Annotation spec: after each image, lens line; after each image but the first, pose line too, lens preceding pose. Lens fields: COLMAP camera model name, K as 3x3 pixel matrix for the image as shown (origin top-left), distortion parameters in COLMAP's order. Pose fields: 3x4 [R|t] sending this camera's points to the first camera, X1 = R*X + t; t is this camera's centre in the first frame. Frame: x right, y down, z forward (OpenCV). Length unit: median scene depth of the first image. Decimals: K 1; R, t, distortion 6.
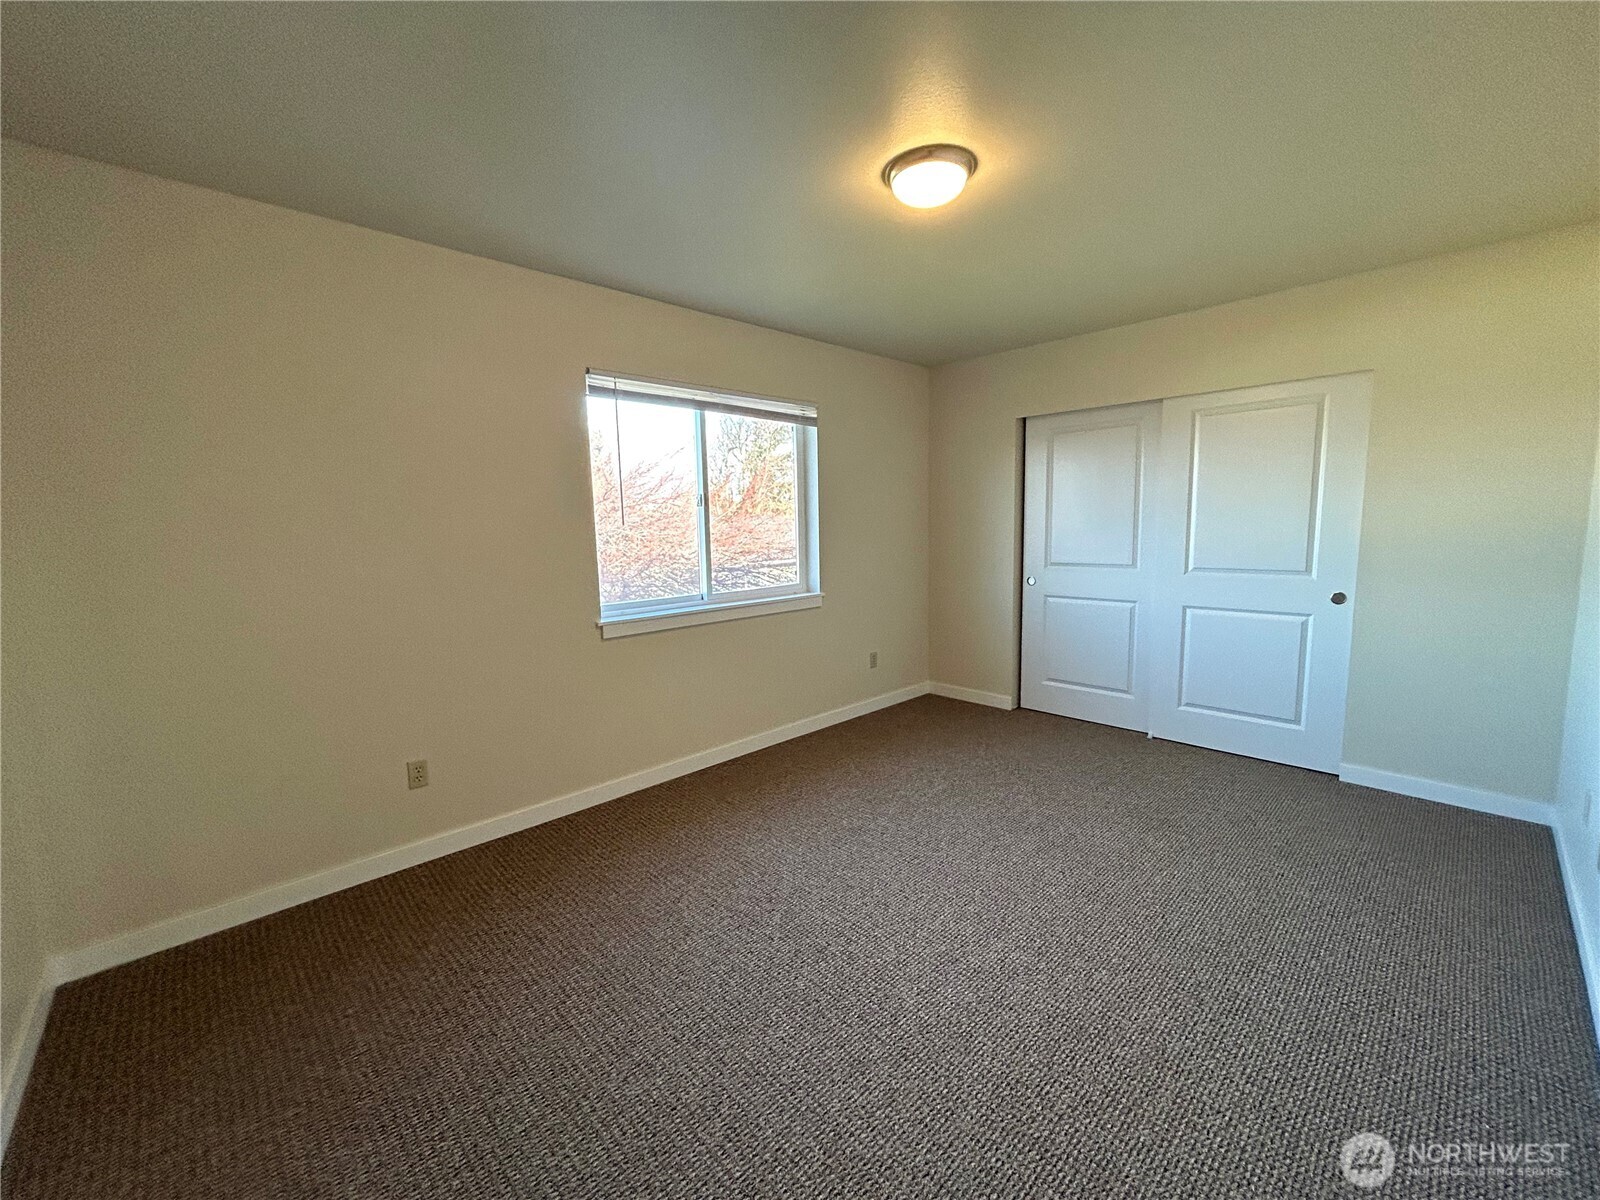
lens RADIAL K [[643.0, 0, 801.2], [0, 643.0, 603.3], [0, 0, 1]] dist [-0.001952, 0.000199]
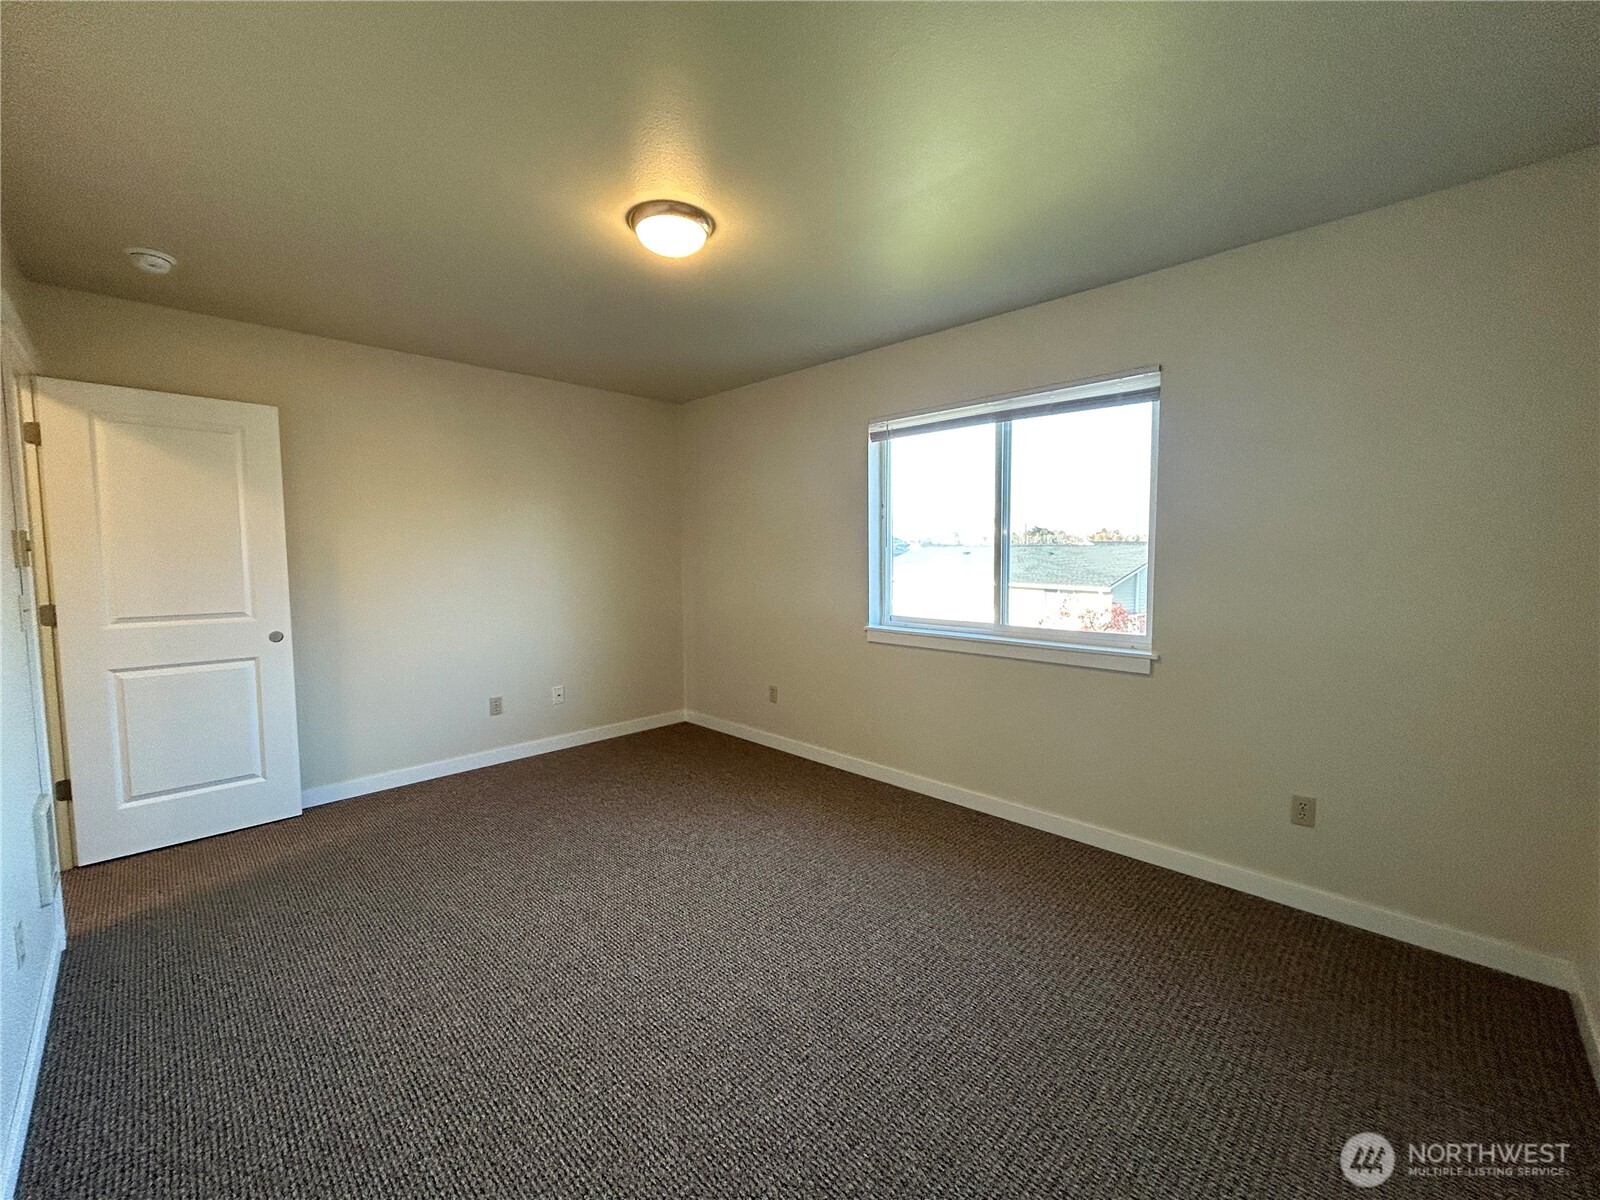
lens RADIAL K [[636.2, 0, 797.8], [0, 636.2, 608.6], [0, 0, 1]] dist [0.007882, 0.000570]
pose [[0.037578, 0.118263, -0.992271, 0.796926], [-0.114951, 0.986892, 0.113268, -0.115968], [0.992660, 0.109806, 0.050680, 0.739345]]
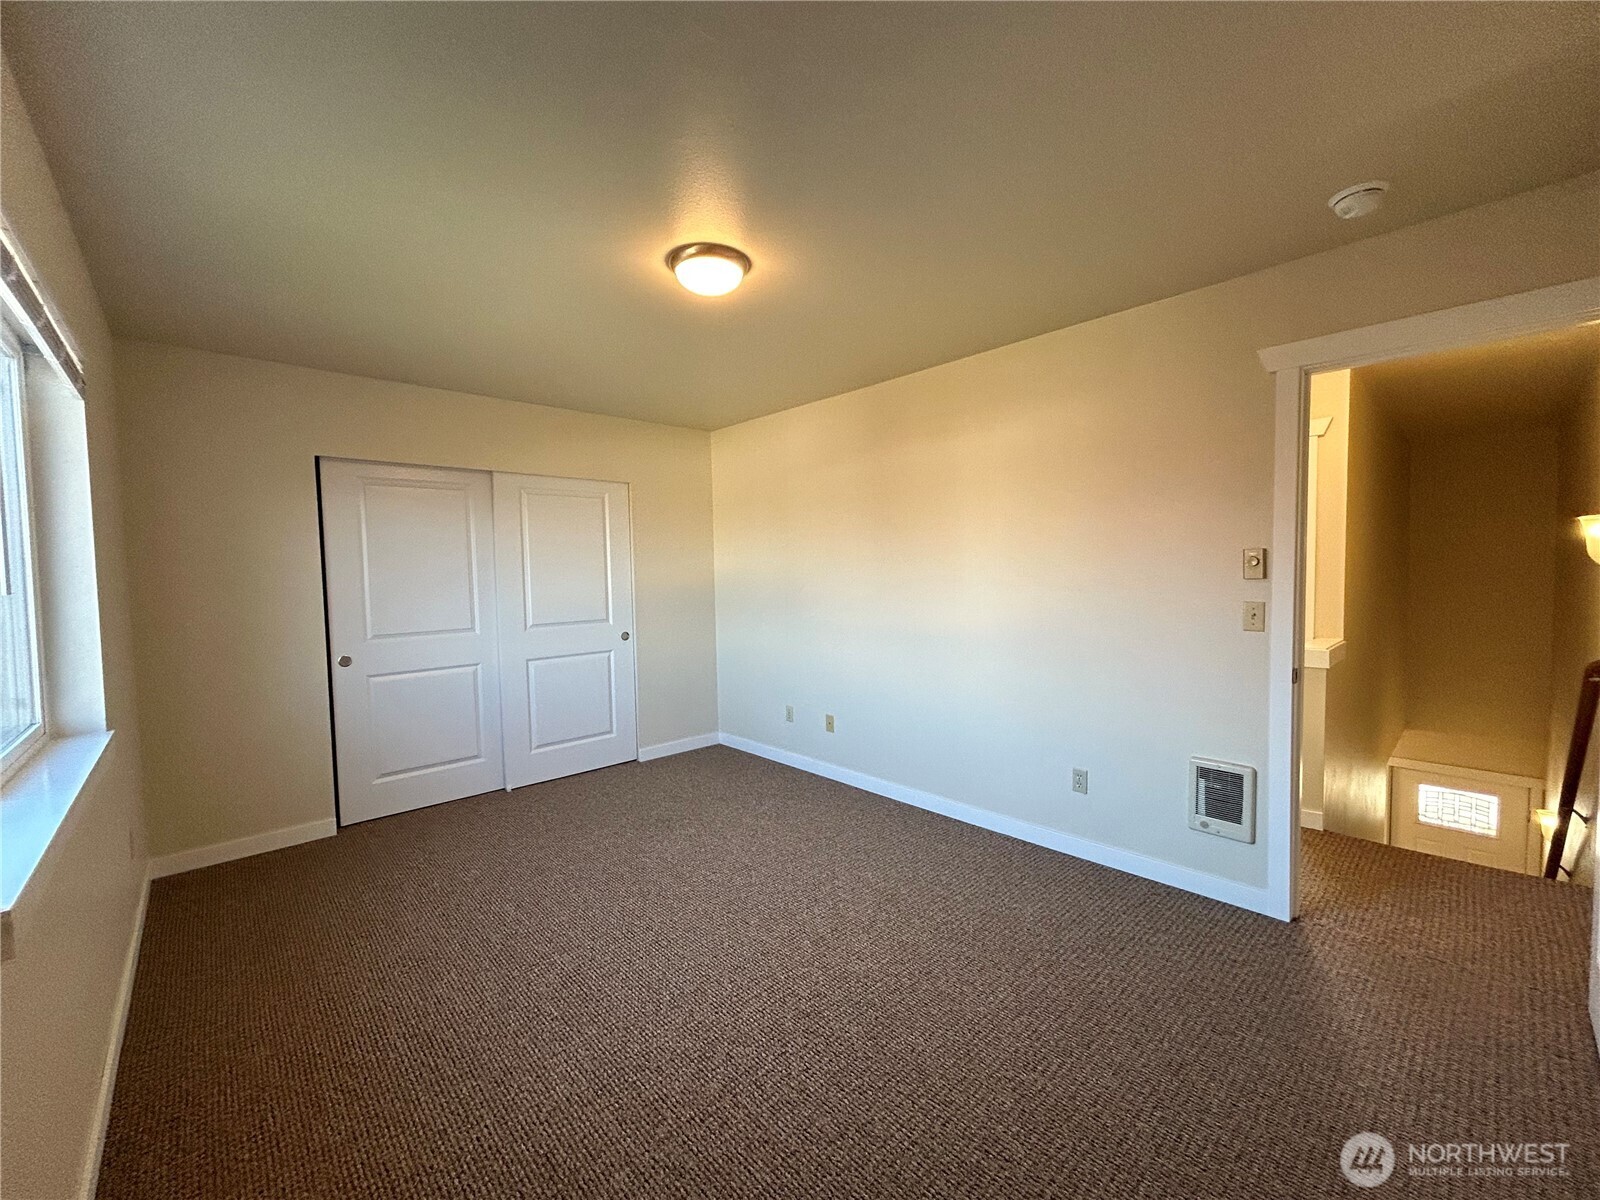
lens RADIAL K [[643.0, 0, 801.2], [0, 643.0, 603.3], [0, 0, 1]] dist [-0.001952, 0.000199]
pose [[0.013857, -0.031660, 0.999403, -0.556108], [0.144815, 0.989024, 0.029324, -0.062130], [-0.989362, 0.144322, 0.018290, 0.545010]]
